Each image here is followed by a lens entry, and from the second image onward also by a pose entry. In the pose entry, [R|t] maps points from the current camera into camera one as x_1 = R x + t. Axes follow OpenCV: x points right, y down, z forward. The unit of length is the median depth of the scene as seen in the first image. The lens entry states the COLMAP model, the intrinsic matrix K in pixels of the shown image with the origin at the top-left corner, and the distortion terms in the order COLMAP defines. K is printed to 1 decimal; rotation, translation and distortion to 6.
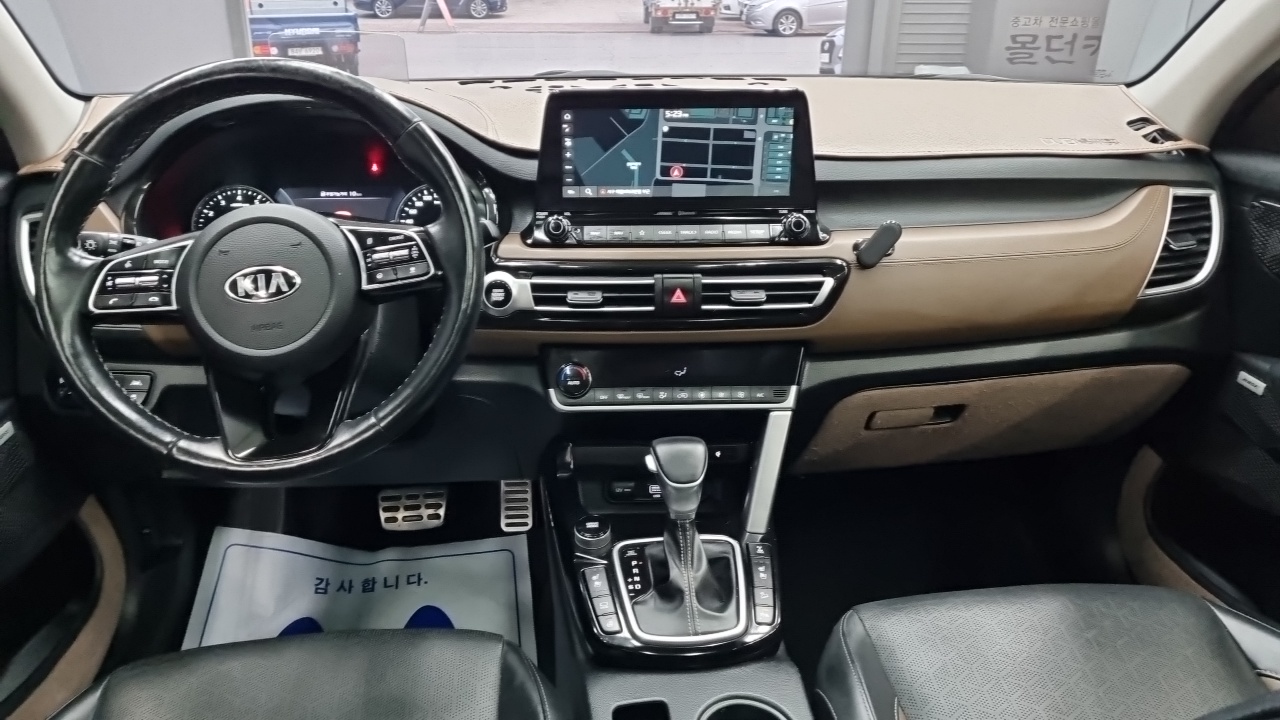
lens RADIAL K [[994.9, 0, 648.5], [0, 994.9, 350.5], [0, 0, 1]] dist [0.042648, -0.028476]
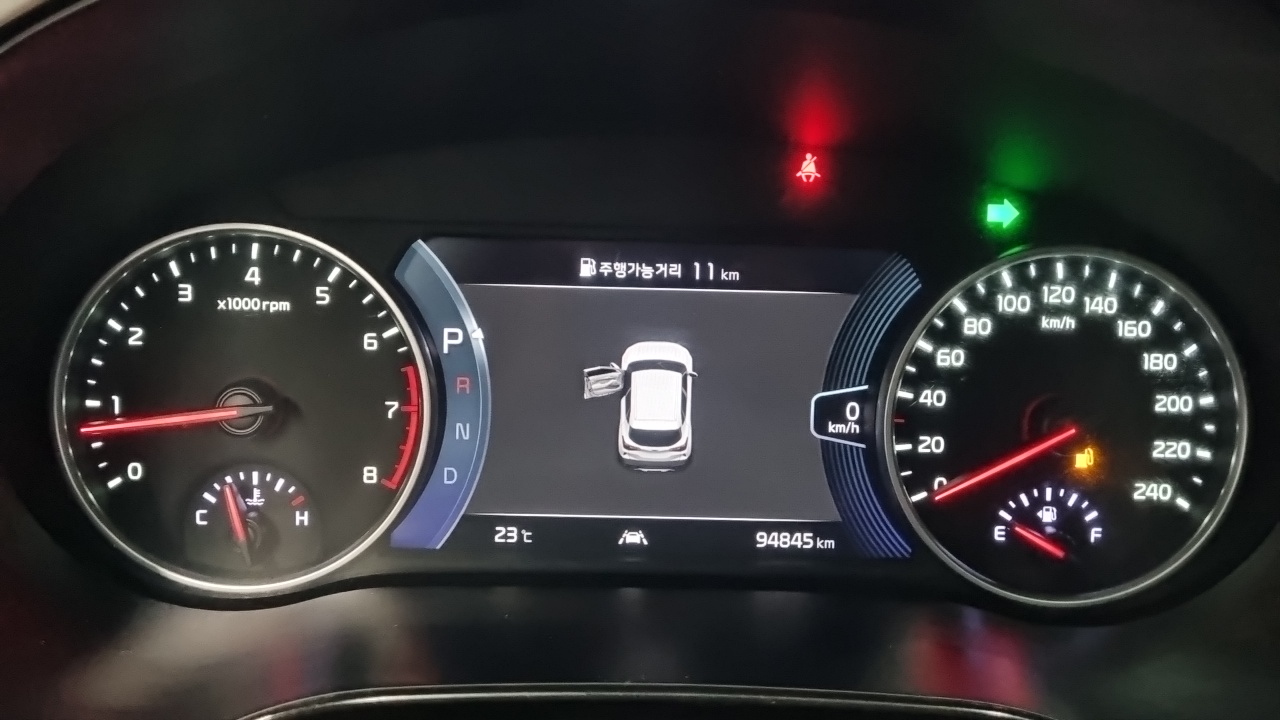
lens RADIAL K [[994.9, 0, 637.4], [0, 994.9, 350.6], [0, 0, 1]] dist [0.042648, -0.028476]
pose [[0.995165, 0.056604, -0.080263, -0.324594], [-0.054234, 0.998034, 0.031409, -0.160522], [0.081883, -0.026904, 0.996279, 0.840748]]
